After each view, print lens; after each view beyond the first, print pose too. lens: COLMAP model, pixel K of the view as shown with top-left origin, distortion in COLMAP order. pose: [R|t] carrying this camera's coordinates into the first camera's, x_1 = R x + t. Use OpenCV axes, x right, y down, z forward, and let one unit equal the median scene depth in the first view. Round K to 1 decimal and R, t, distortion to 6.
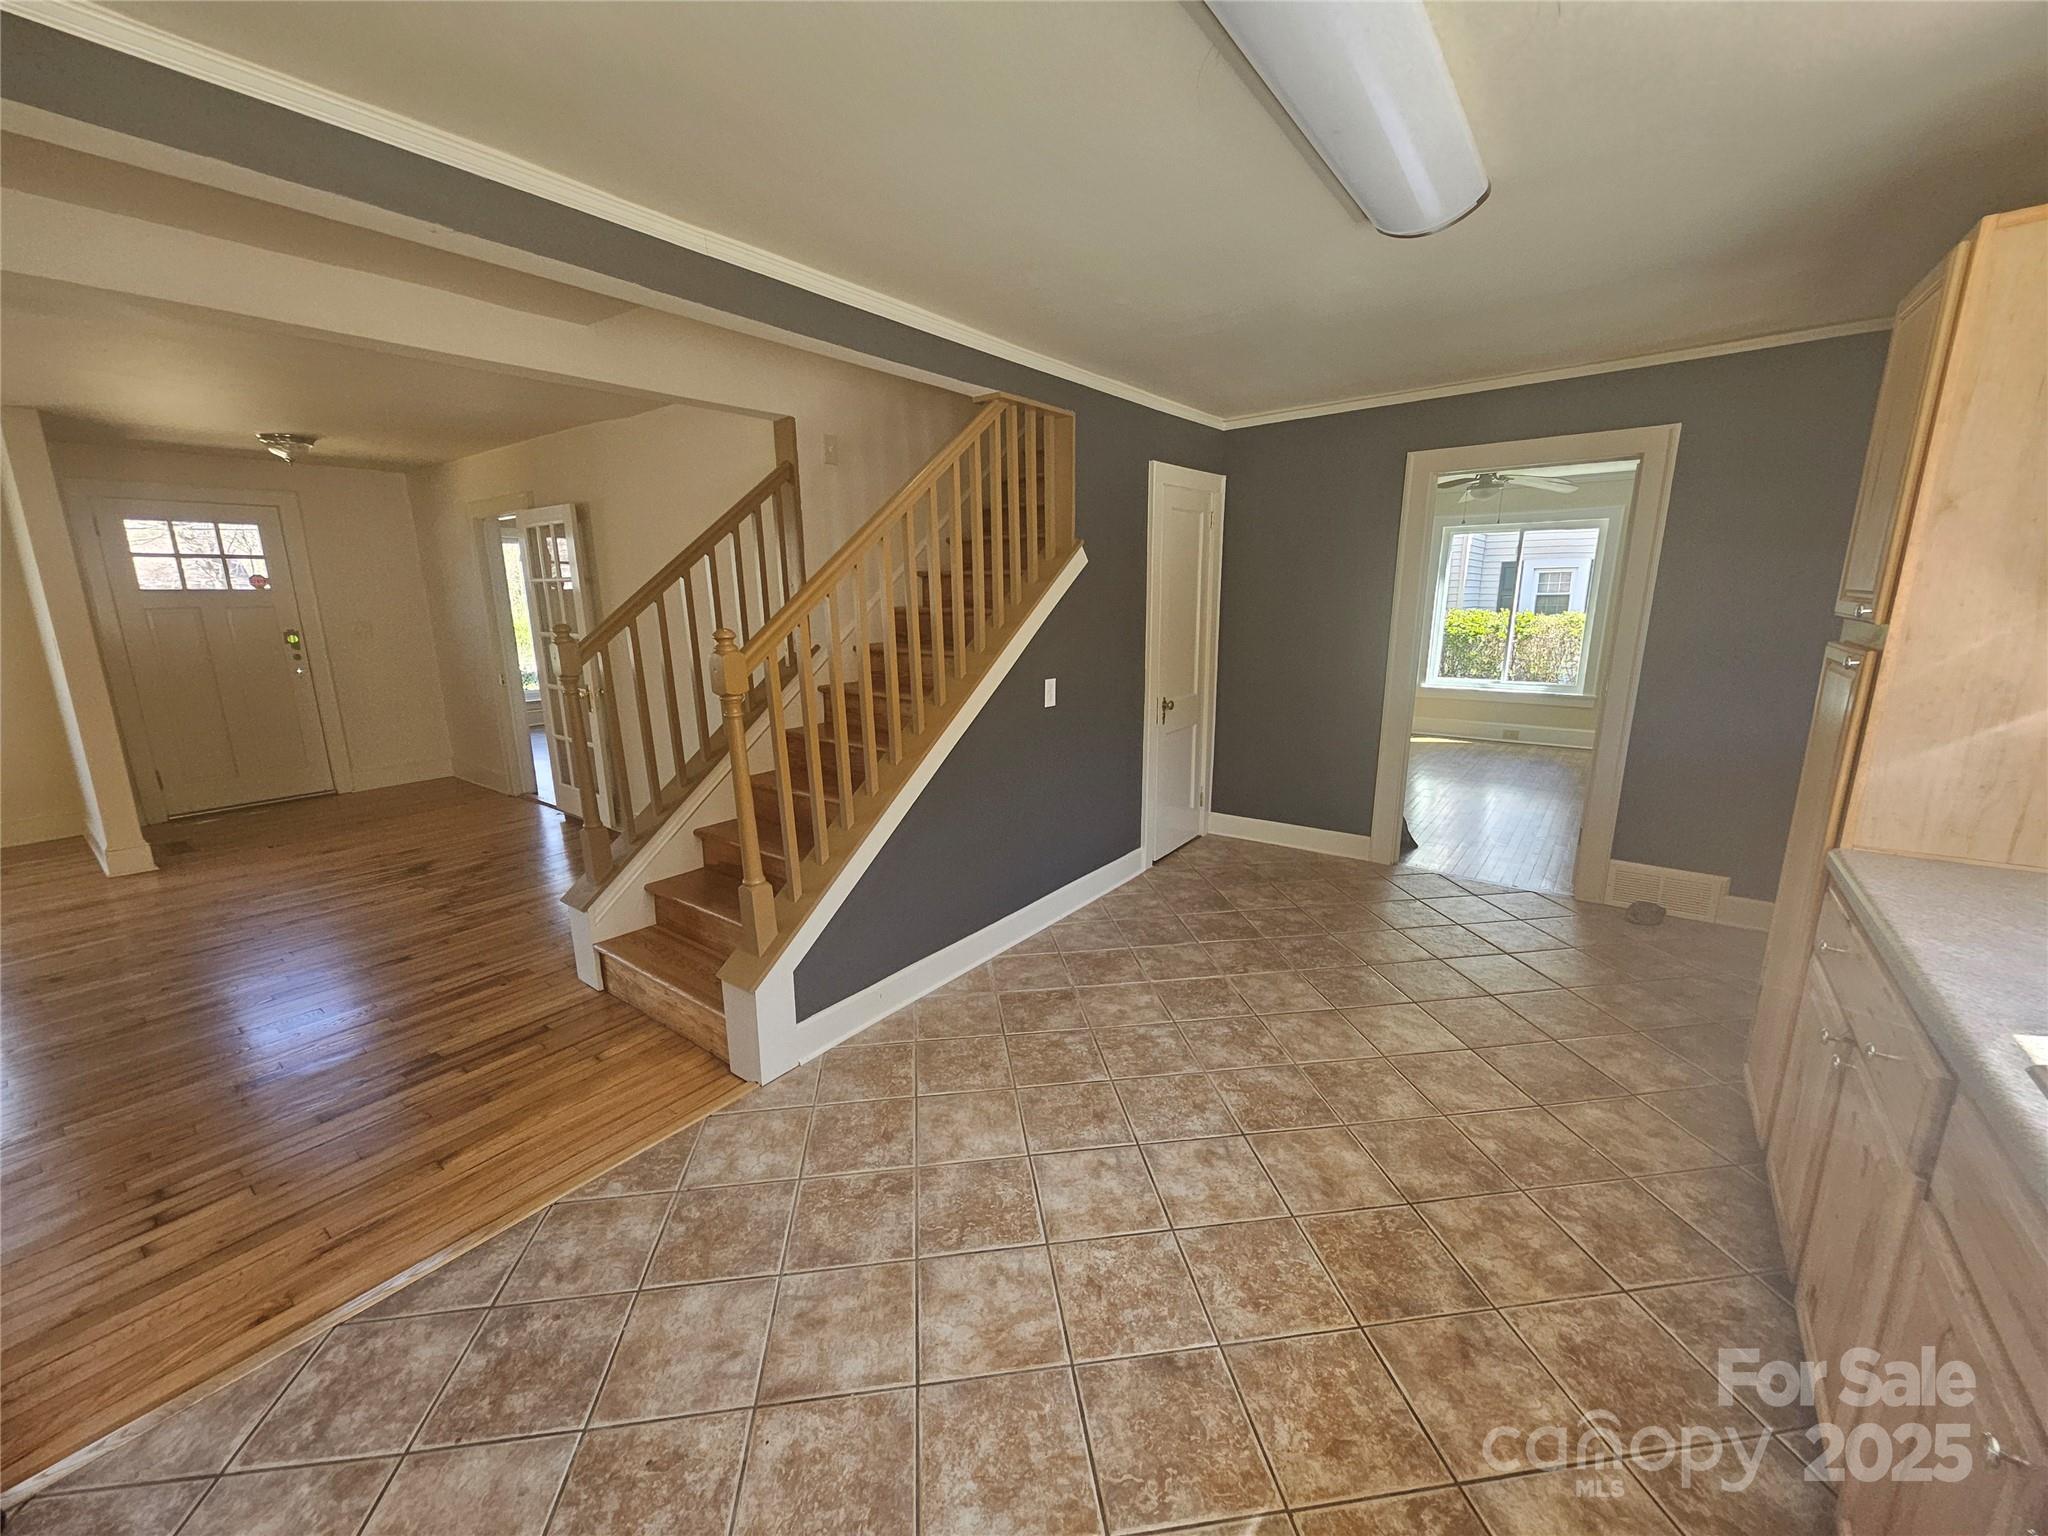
lens RADIAL K [[801.8, 0, 1002.6], [0, 801.8, 770.9], [0, 0, 1]] dist [0.001375, -0.000639]
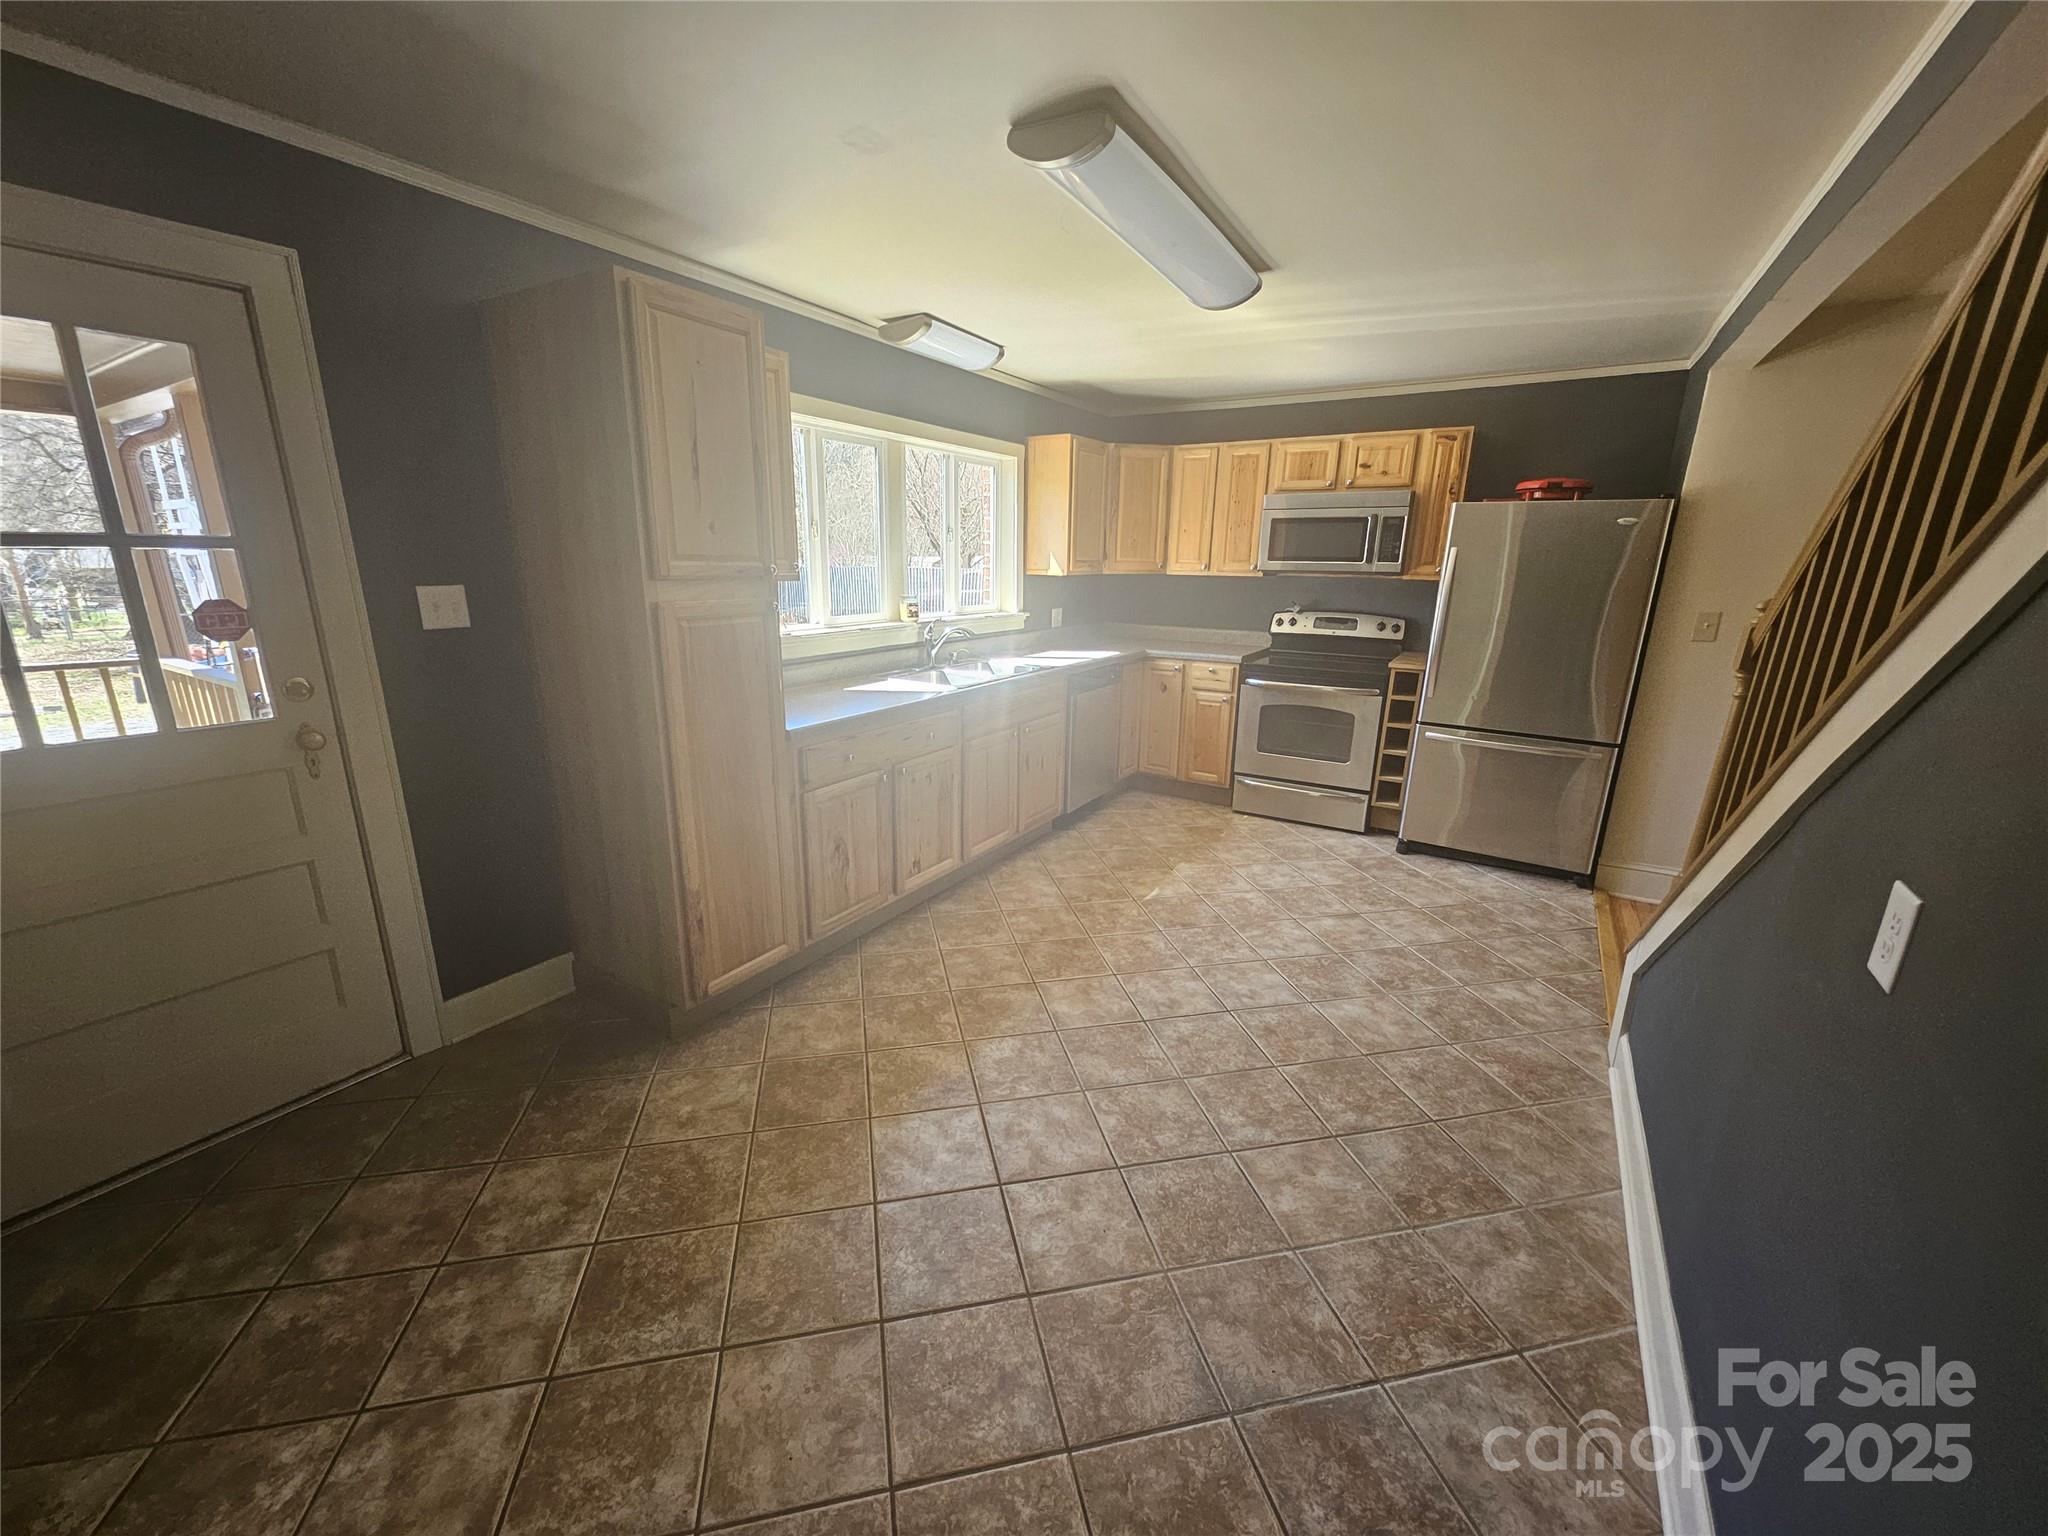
lens RADIAL K [[801.8, 0, 1013.8], [0, 801.8, 783.5], [0, 0, 1]] dist [0.001375, -0.000639]
pose [[-0.994925, 0.031713, -0.095493, 0.619860], [-0.017744, 0.878865, 0.476740, -0.429878], [0.099044, 0.476015, -0.873842, 1.929538]]
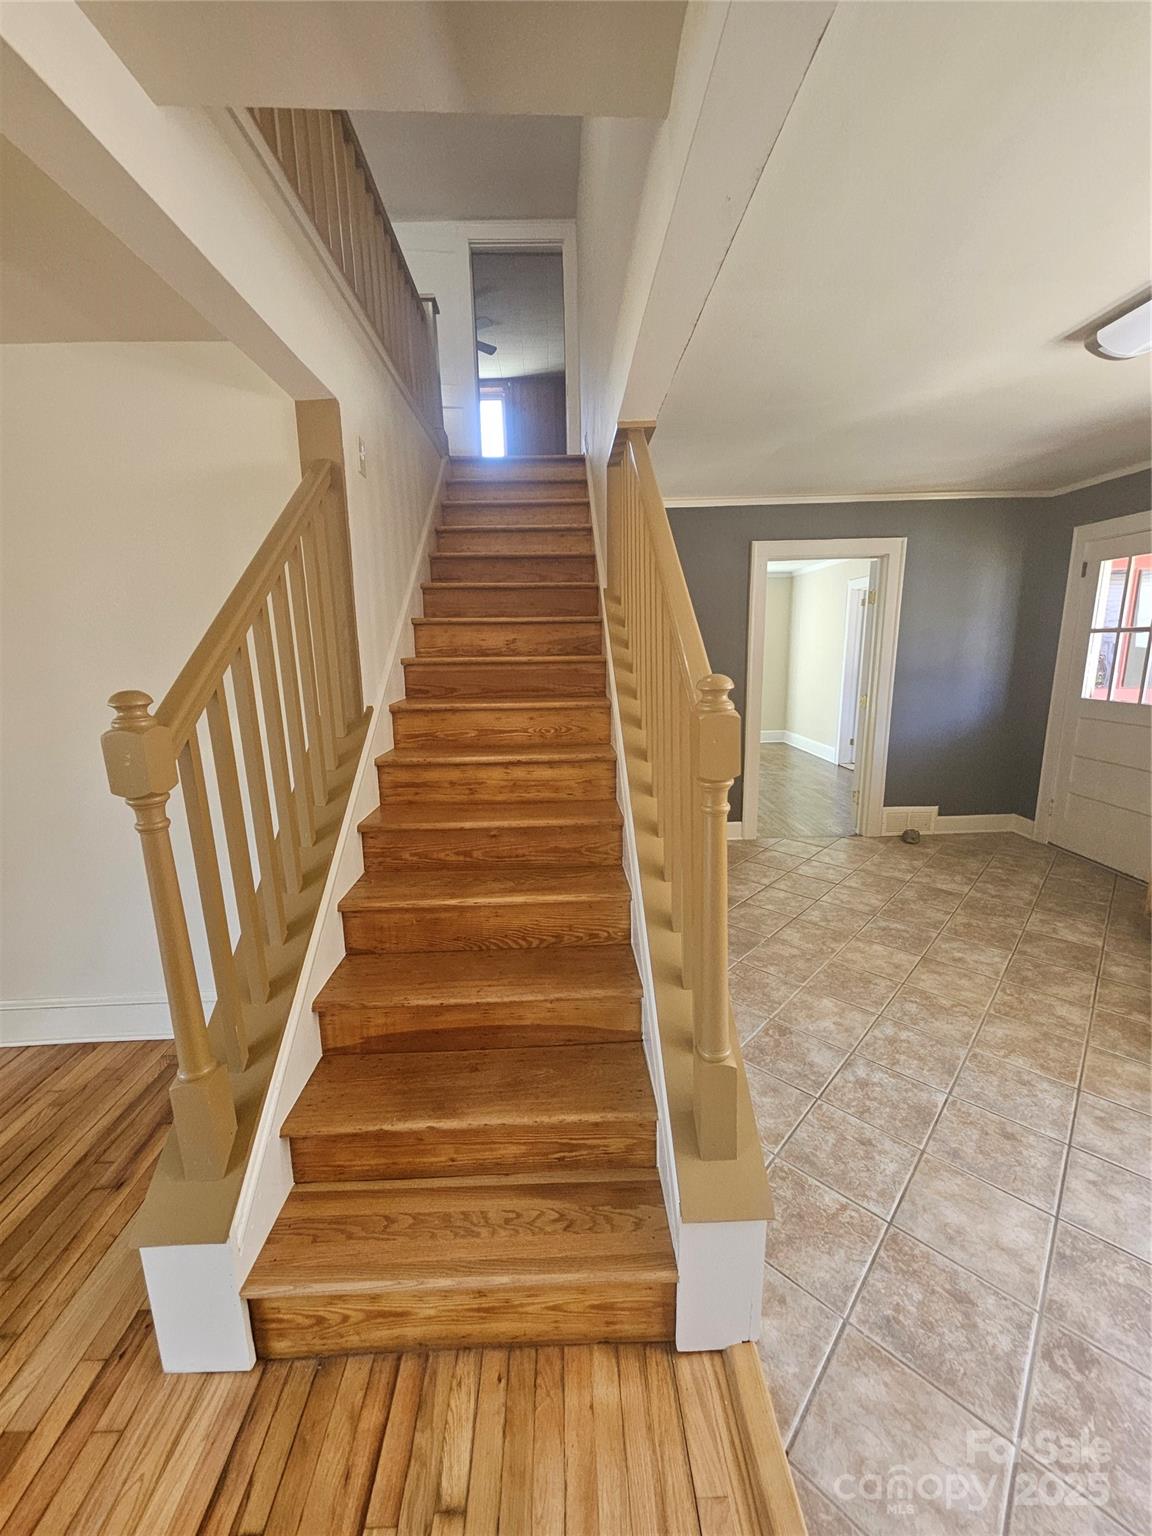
lens RADIAL K [[601.3, 0, 569.7], [0, 601.3, 766.4], [0, 0, 1]] dist [0.001375, -0.000639]
pose [[0.769592, -0.128583, 0.625455, -0.798041], [0.150306, 0.988471, 0.018269, -0.148779], [-0.620593, 0.079950, 0.780046, 0.772052]]
